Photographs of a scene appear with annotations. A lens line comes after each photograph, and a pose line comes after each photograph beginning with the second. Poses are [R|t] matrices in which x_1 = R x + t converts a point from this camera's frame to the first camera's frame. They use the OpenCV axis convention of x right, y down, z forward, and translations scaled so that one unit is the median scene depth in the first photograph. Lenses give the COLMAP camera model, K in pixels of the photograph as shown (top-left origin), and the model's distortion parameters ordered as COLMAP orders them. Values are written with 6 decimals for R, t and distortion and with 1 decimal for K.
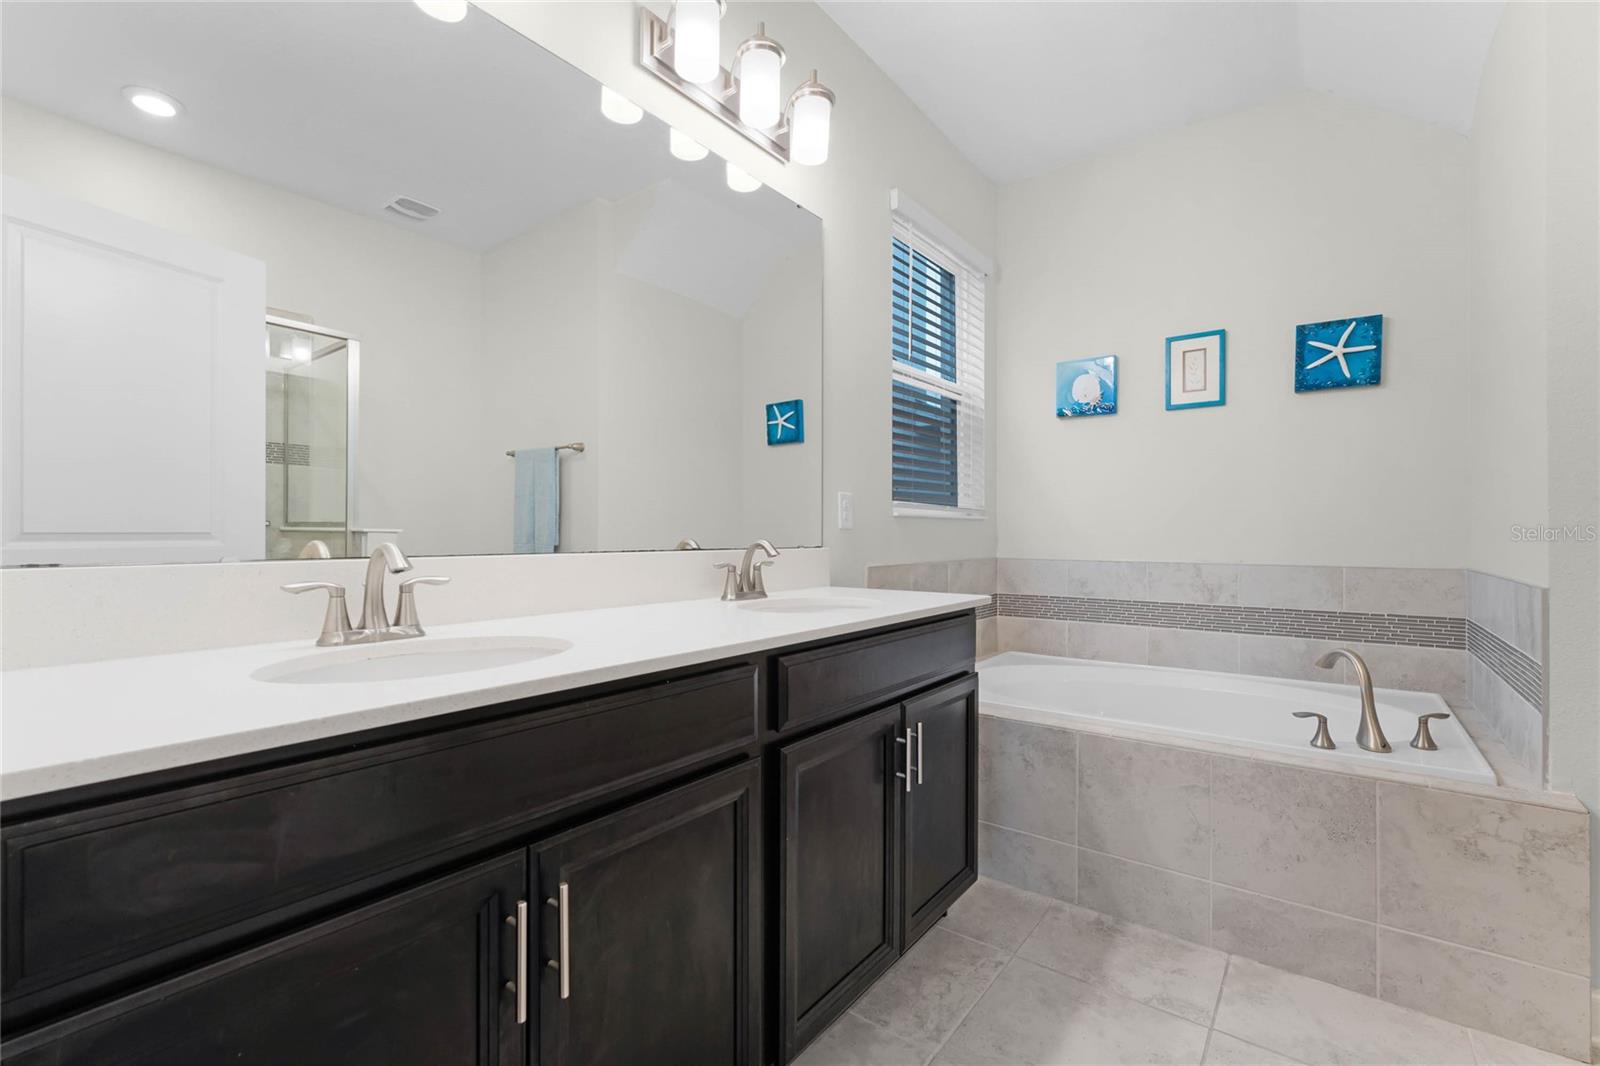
lens RADIAL K [[691.3, 0, 801.2], [0, 691.3, 539.0], [0, 0, 1]] dist [-0.010524, 0.000912]
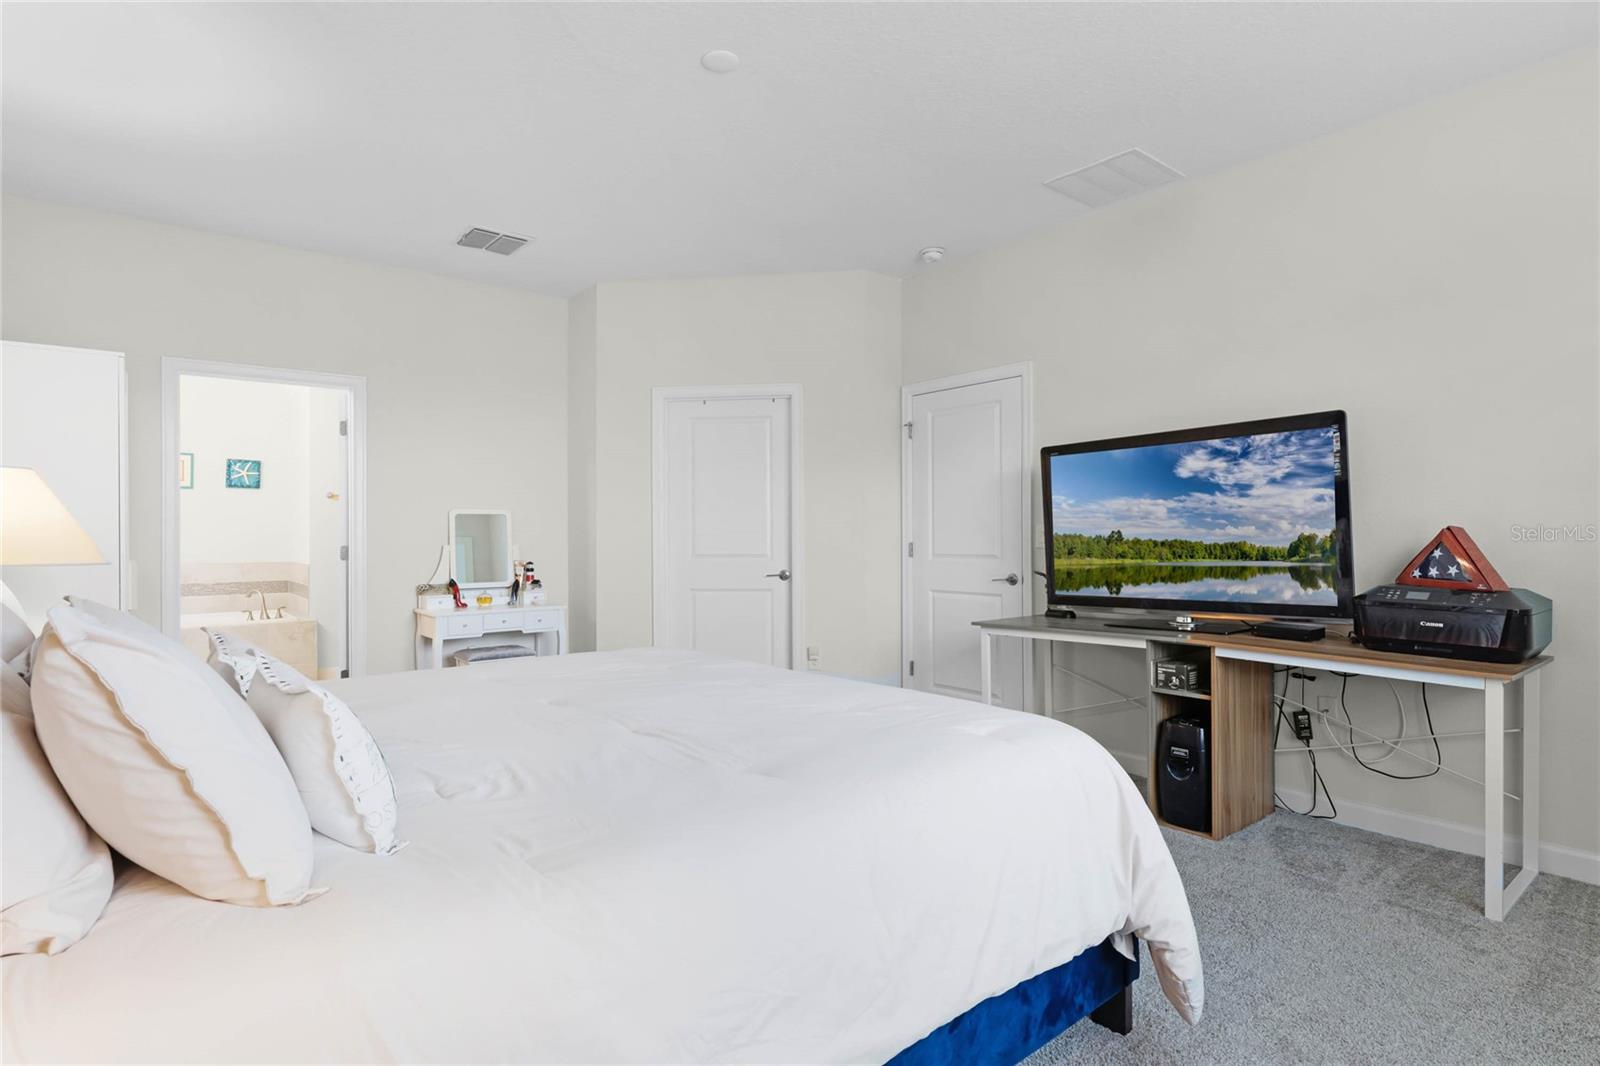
lens RADIAL K [[809.3, 0, 800.9], [0, 809.3, 529.3], [0, 0, 1]] dist [-0.002561, -0.000325]
pose [[0.223995, 0.008653, 0.974552, -1.414780], [0.001072, 0.999958, -0.009125, -0.042508], [-0.974590, 0.003089, 0.223976, -1.412216]]
